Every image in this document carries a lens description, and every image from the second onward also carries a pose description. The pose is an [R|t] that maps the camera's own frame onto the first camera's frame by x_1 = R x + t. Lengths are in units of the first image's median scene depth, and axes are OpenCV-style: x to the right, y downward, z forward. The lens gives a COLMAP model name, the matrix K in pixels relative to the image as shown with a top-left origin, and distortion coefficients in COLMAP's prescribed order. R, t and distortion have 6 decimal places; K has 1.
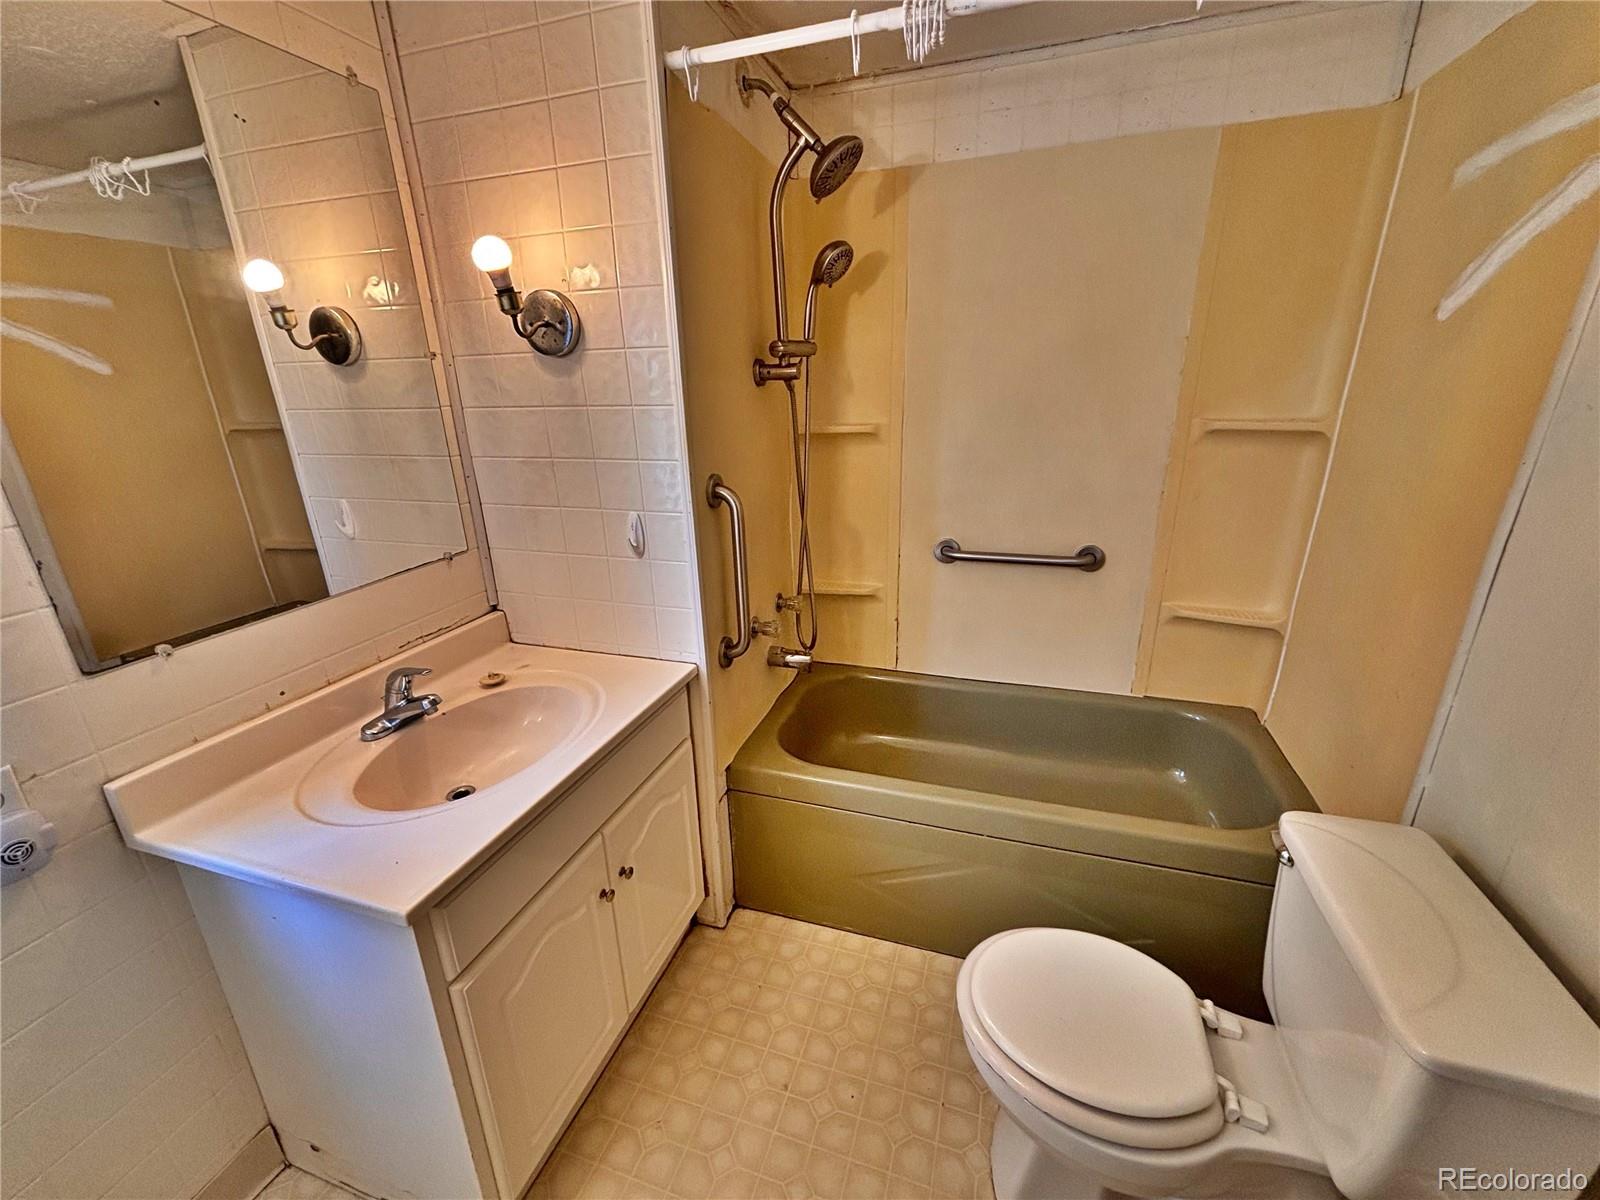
lens RADIAL K [[657.5, 0, 807.4], [0, 657.5, 594.2], [0, 0, 1]] dist [-0.001480, 0.001821]
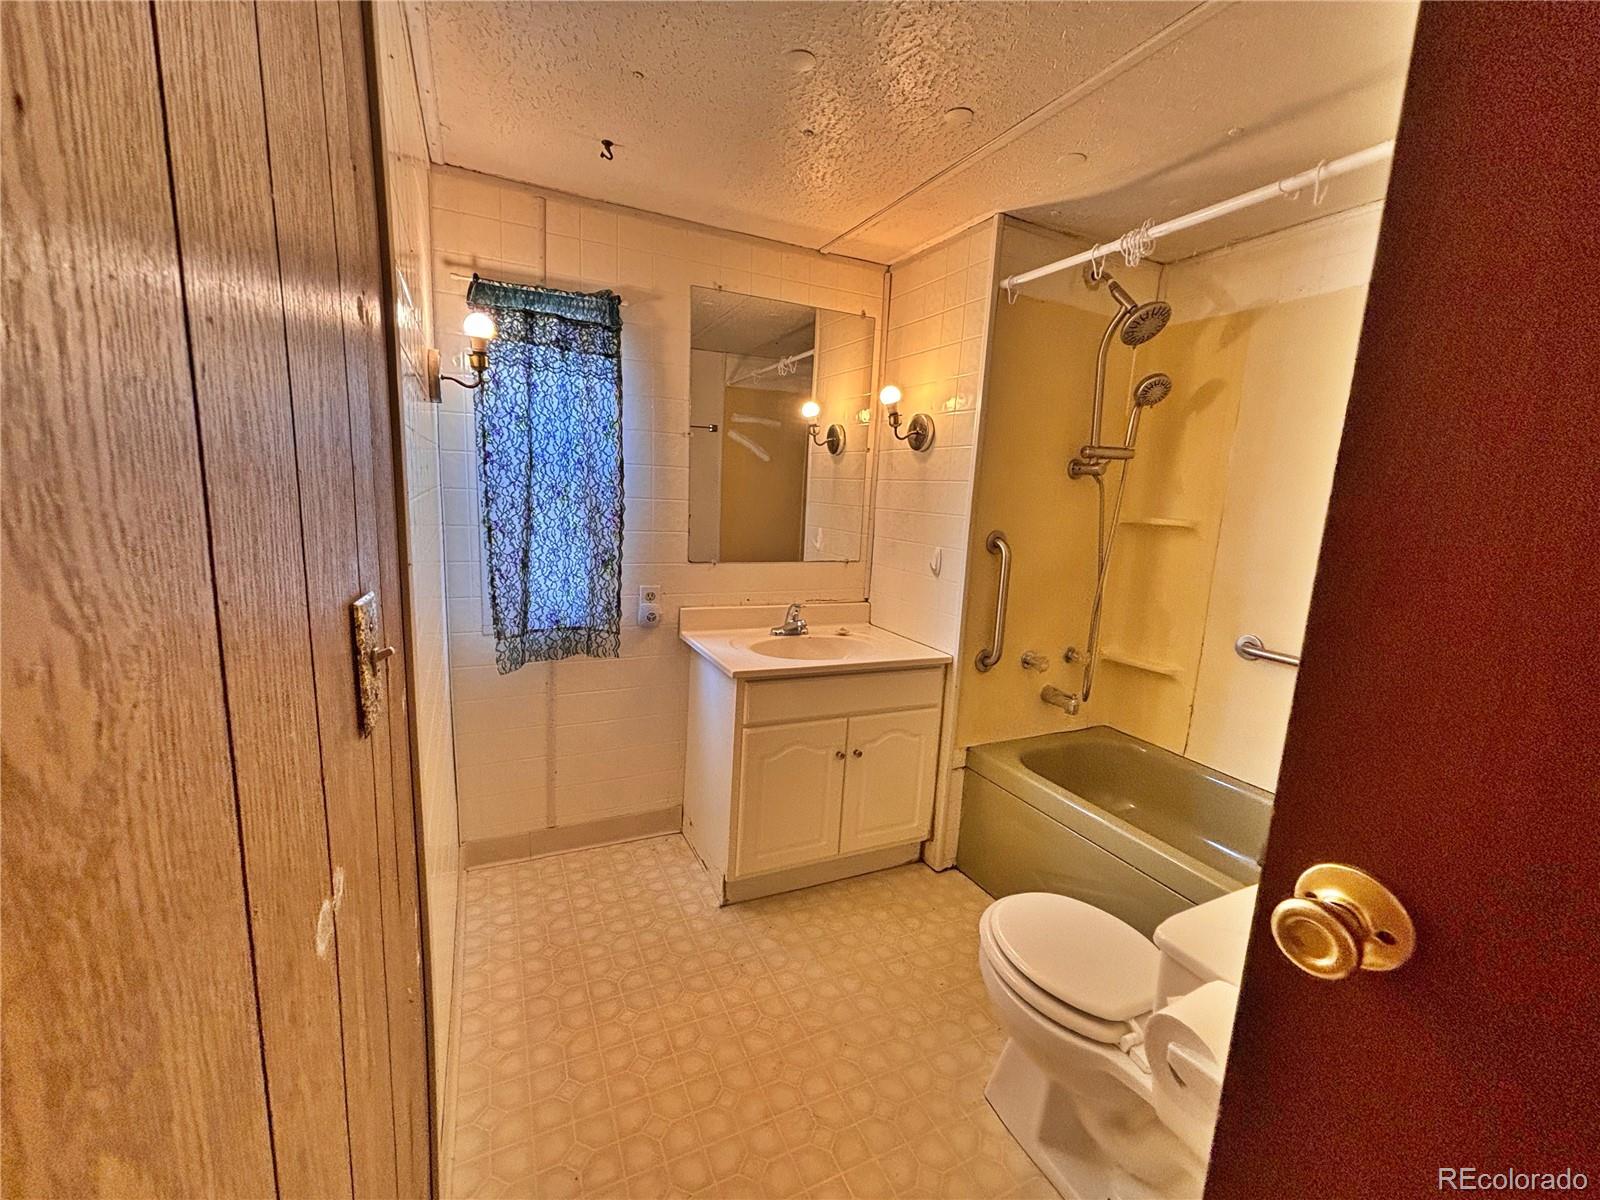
lens RADIAL K [[657.5, 0, 788.7], [0, 657.5, 593.9], [0, 0, 1]] dist [-0.001480, 0.001821]
pose [[0.680439, 0.175457, -0.711490, 0.592131], [-0.295111, 0.954312, -0.046893, 0.152292], [0.670756, 0.241876, 0.701130, -0.288902]]
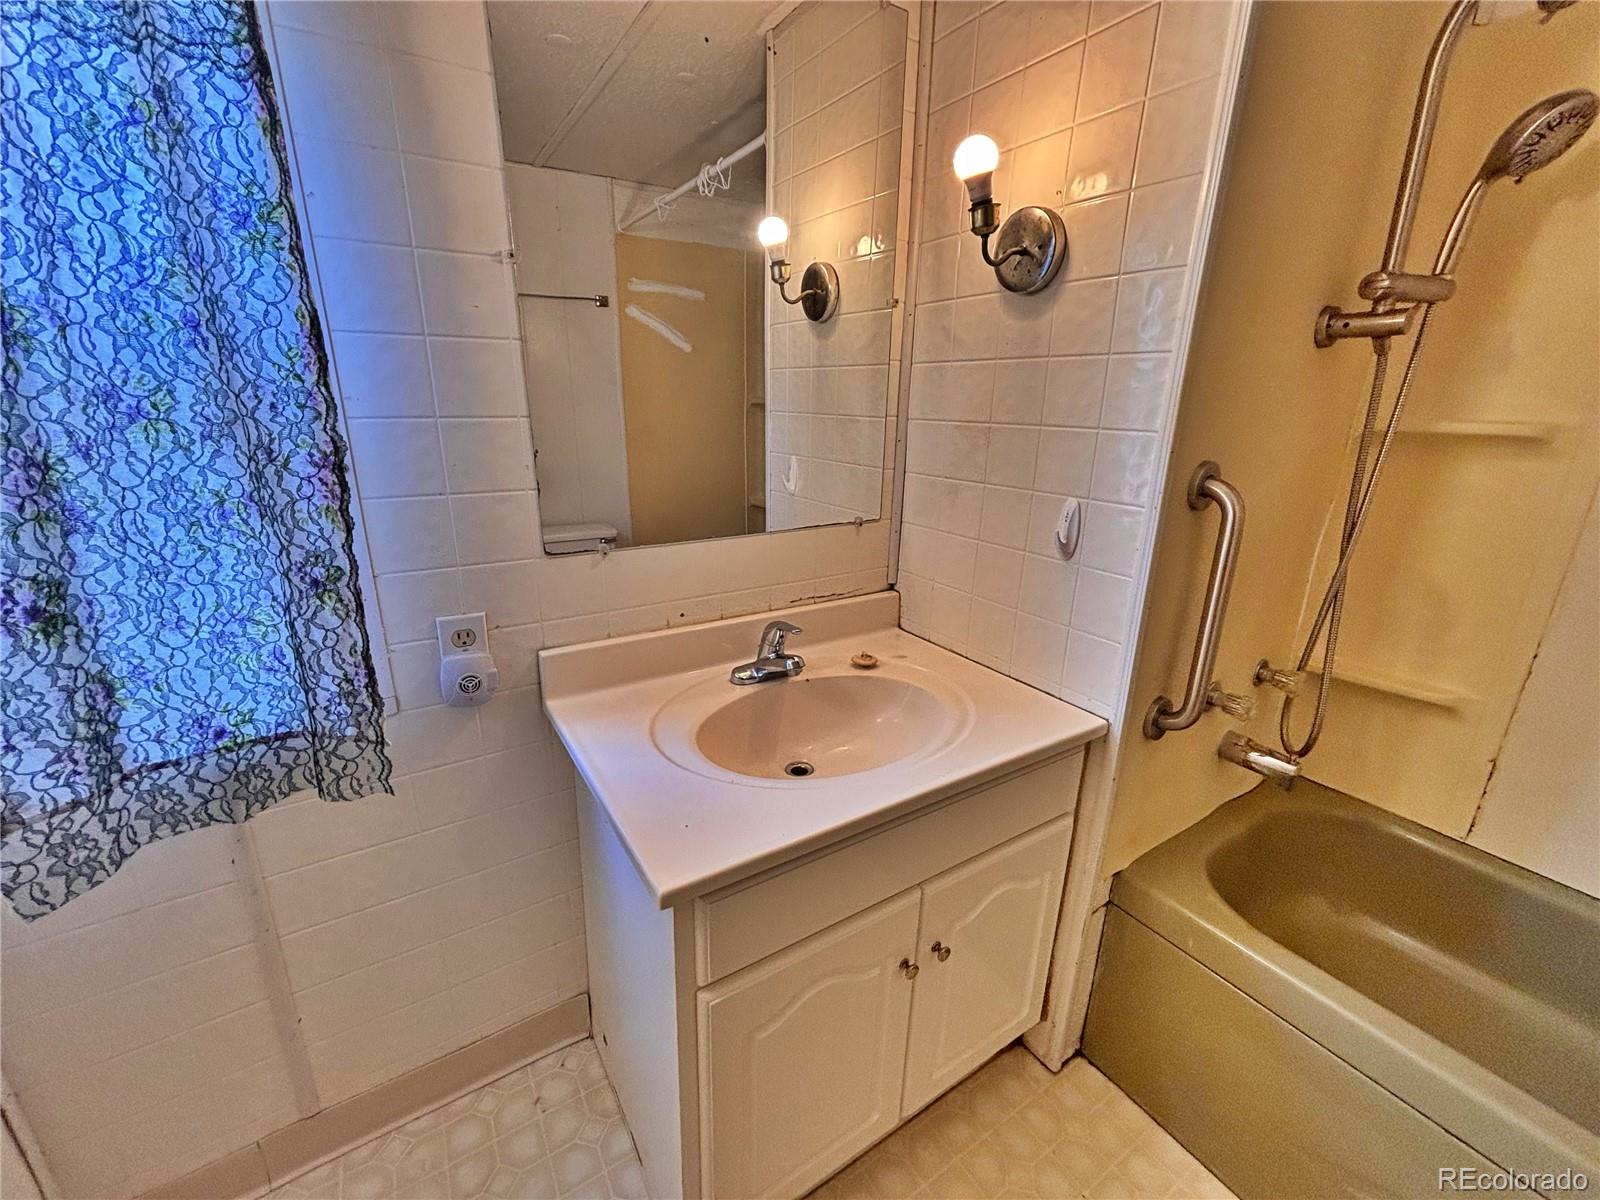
lens RADIAL K [[657.5, 0, 794.7], [0, 657.5, 596.1], [0, 0, 1]] dist [-0.001480, 0.001821]
pose [[0.769993, 0.222207, -0.598109, -0.034206], [-0.238021, 0.969765, 0.053860, 0.017761], [0.591993, 0.100891, 0.799603, 0.211119]]
